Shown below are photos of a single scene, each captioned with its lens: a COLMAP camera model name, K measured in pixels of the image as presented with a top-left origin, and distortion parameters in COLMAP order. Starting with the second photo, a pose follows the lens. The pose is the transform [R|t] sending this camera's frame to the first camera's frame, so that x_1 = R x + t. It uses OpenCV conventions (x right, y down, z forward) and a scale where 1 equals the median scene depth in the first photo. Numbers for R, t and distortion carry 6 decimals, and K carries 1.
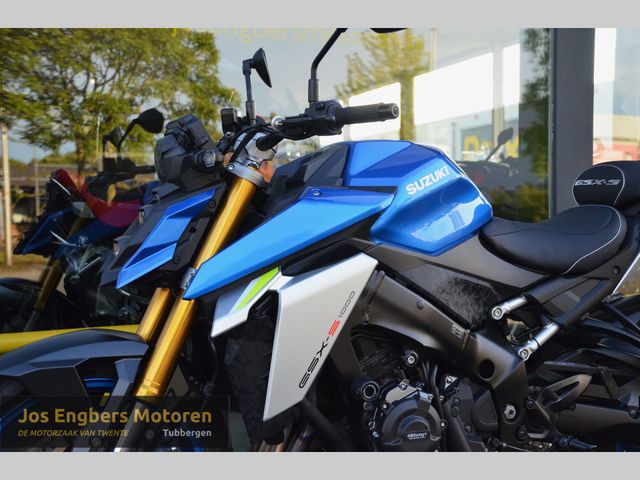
lens RADIAL K [[934.4, 0, 338.5], [0, 934.4, 242.7], [0, 0, 1]] dist [0.078200, 0.970136]
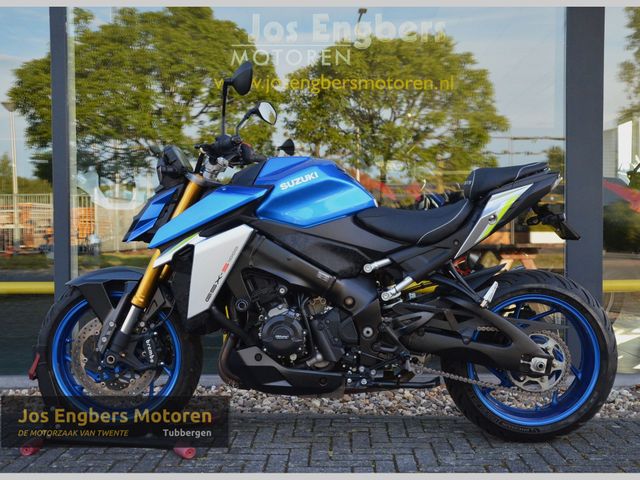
lens RADIAL K [[821.4, 0, 318.5], [0, 821.4, 250.4], [0, 0, 1]] dist [0.032950, 0.042356]
pose [[0.907892, 0.022320, -0.418609, 0.675362], [-0.022319, 0.999739, 0.004898, 0.042332], [0.418609, 0.004896, 0.908153, -0.252086]]
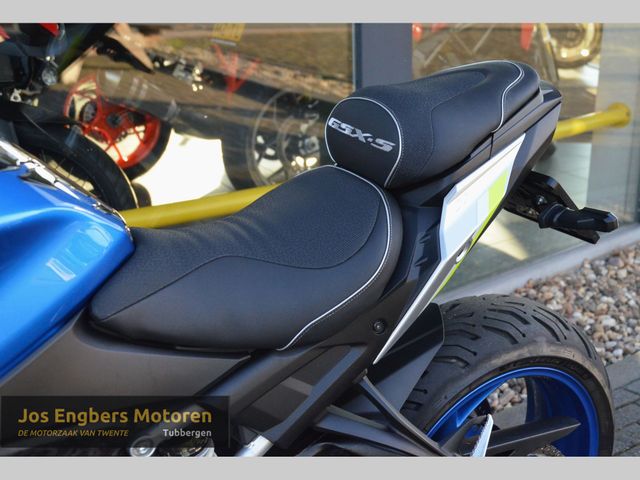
lens RADIAL K [[814.5, 0, 338.4], [0, 814.5, 239.7], [0, 0, 1]] dist [0.018886, 0.003628]
pose [[0.993416, -0.041889, 0.106628, 0.240390], [0.005608, 0.947420, 0.319944, -0.173677], [-0.114424, -0.317240, 0.941417, 0.633368]]
